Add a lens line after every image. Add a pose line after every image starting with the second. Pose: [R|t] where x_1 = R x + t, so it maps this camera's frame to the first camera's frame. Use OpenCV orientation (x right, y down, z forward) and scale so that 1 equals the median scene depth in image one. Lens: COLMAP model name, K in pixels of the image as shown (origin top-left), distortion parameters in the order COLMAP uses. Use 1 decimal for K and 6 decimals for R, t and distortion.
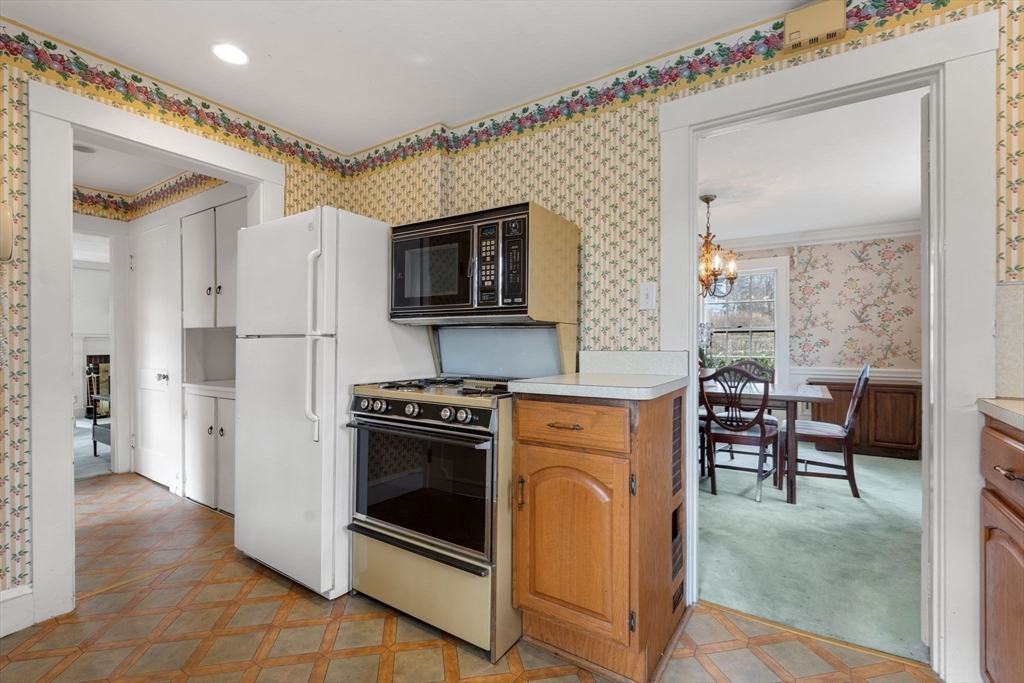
lens RADIAL K [[461.3, 0, 506.8], [0, 461.3, 341.8], [0, 0, 1]] dist [0.000663, -0.000005]
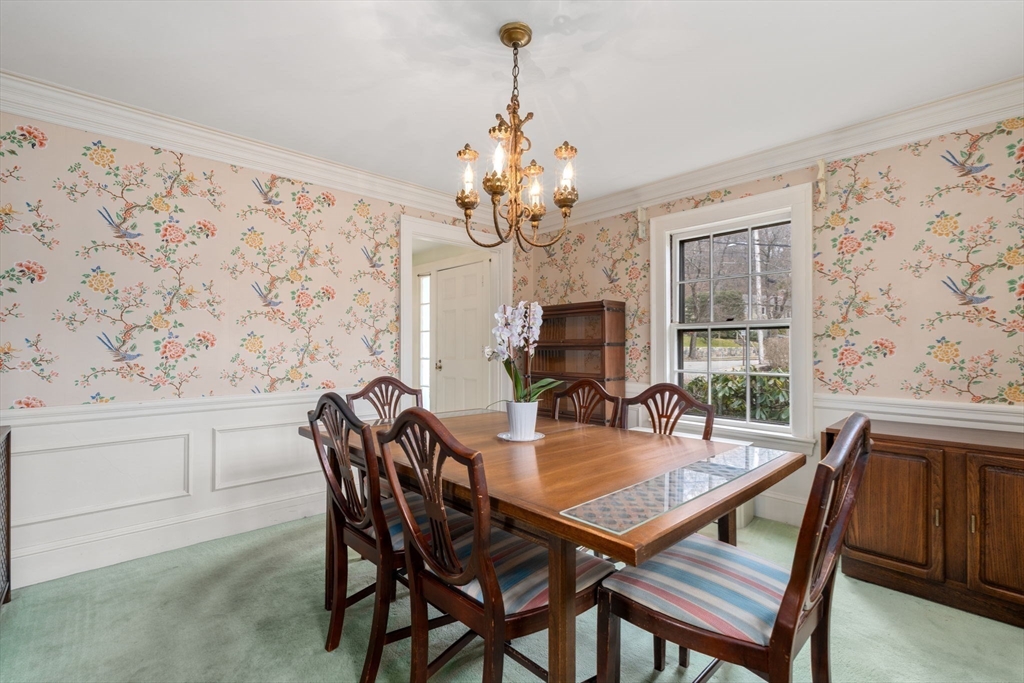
lens RADIAL K [[461.3, 0, 507.8], [0, 461.3, 342.7], [0, 0, 1]] dist [0.000663, -0.000005]
pose [[0.970187, -0.000336, -0.242359, 0.413521], [-0.002047, 0.999952, -0.009580, 0.002141], [0.242350, 0.009790, 0.970139, 0.418124]]
